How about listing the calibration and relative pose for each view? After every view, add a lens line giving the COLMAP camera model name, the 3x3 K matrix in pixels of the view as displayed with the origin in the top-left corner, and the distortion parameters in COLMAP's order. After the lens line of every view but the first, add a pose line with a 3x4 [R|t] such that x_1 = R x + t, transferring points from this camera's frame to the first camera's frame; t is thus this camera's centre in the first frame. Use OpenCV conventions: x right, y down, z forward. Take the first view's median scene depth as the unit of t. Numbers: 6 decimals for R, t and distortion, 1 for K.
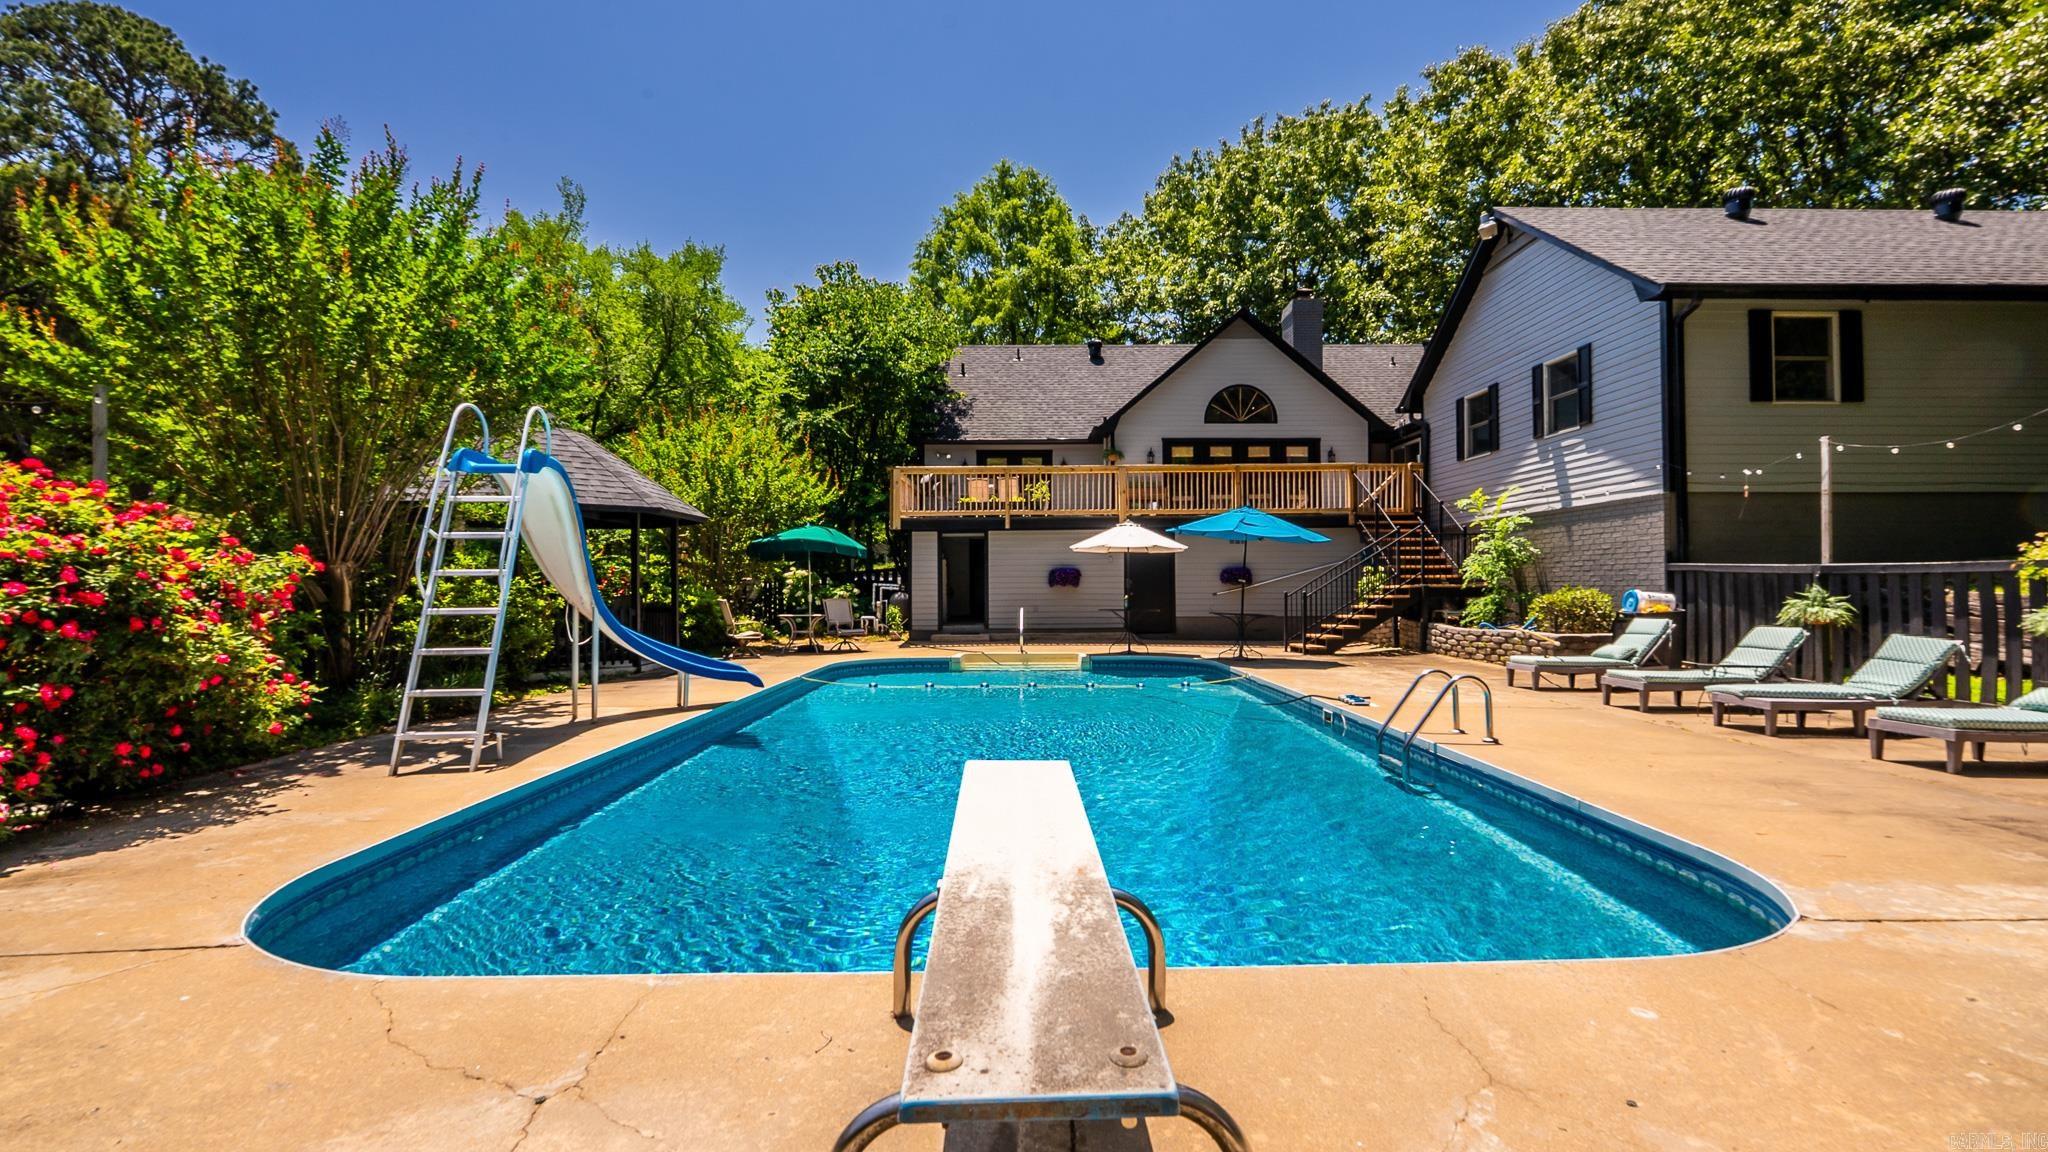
lens RADIAL K [[905.9, 0, 1022.2], [0, 905.9, 574.7], [0, 0, 1]] dist [-0.010009, 0.001344]
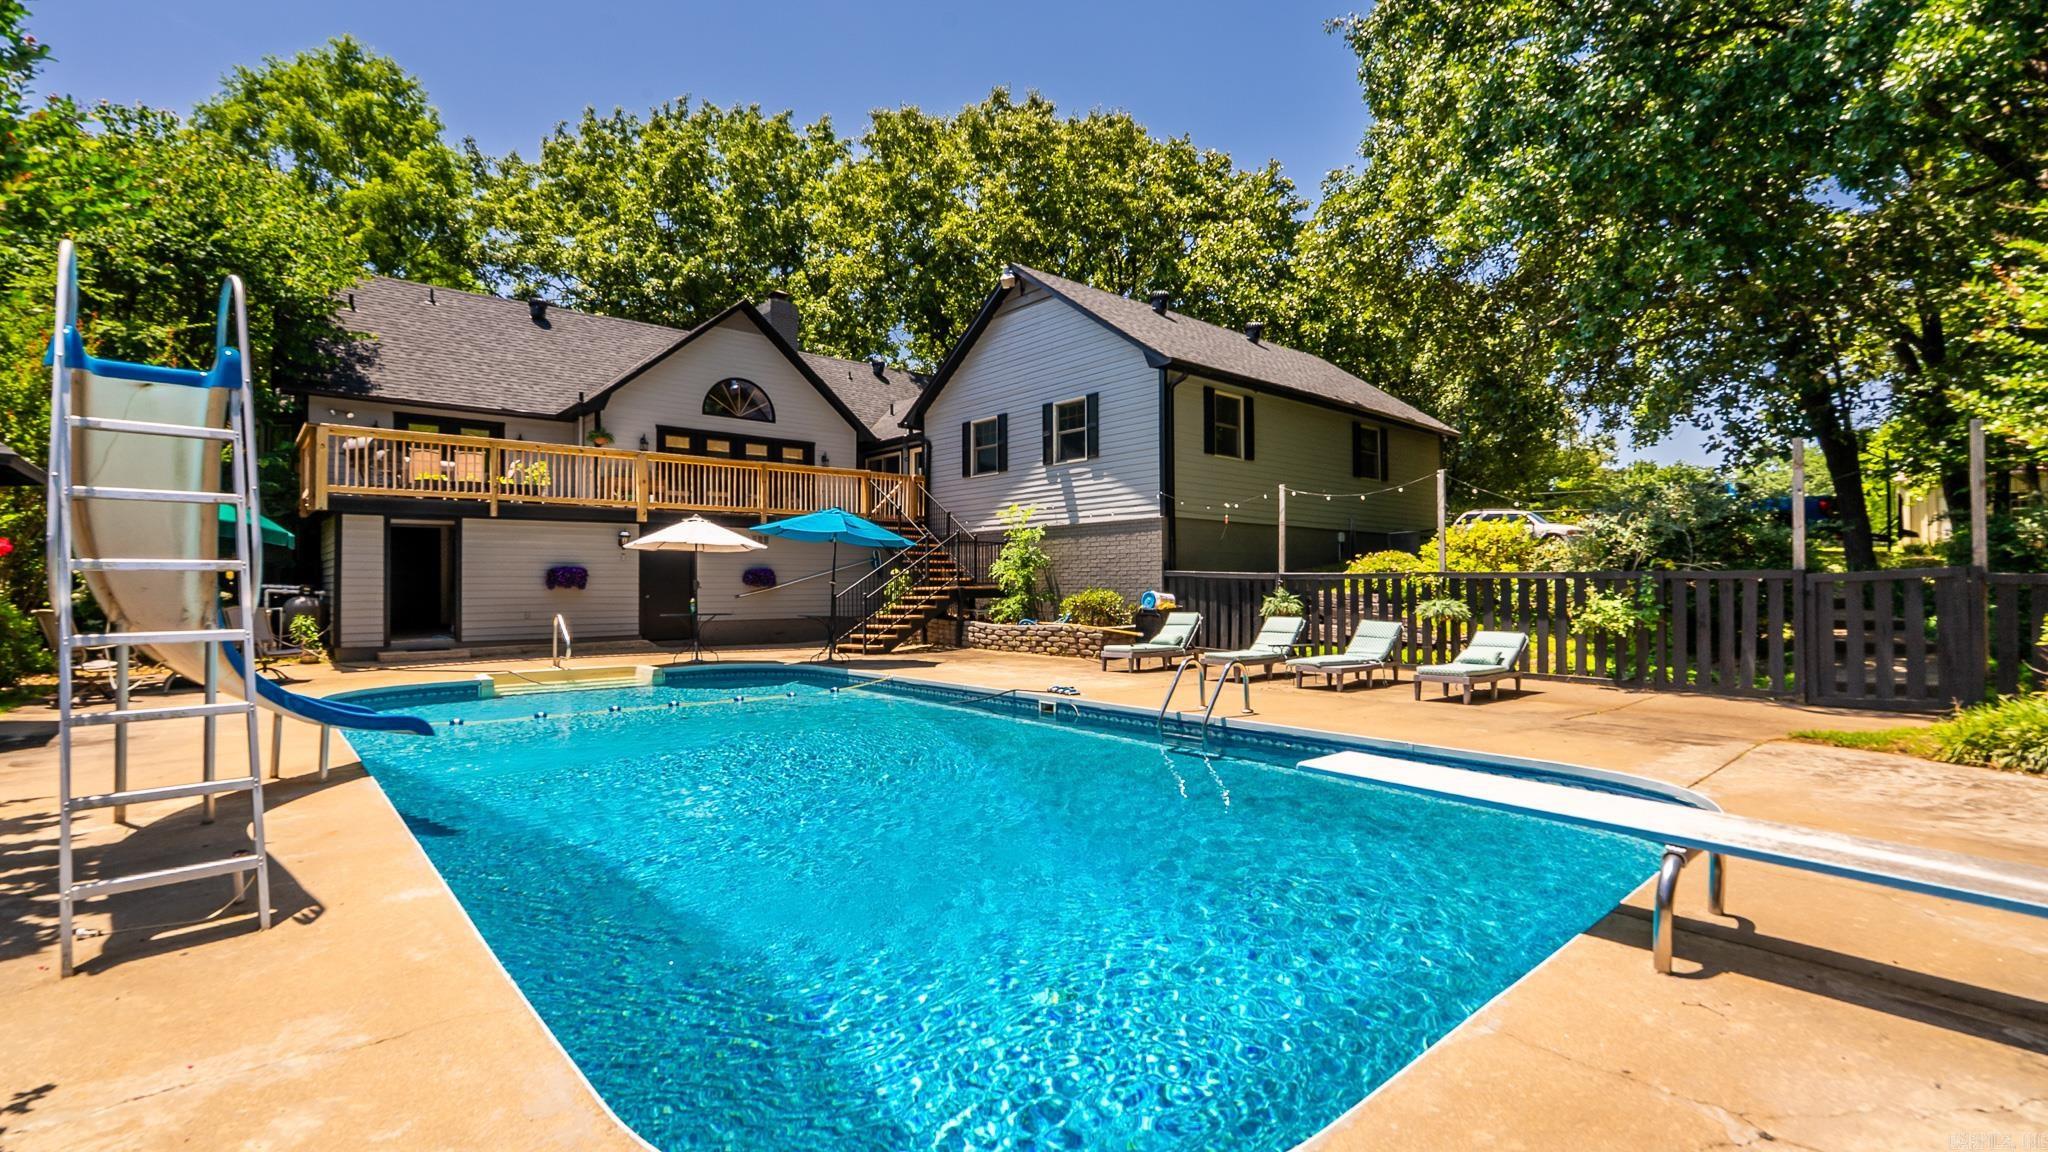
lens RADIAL K [[905.9, 0, 1031.8], [0, 905.9, 573.2], [0, 0, 1]] dist [-0.010009, 0.001344]
pose [[0.754964, 0.009719, 0.655694, -0.178212], [-0.008100, 0.999952, -0.005496, 0.000069], [-0.655716, -0.001161, 0.755007, 0.081091]]
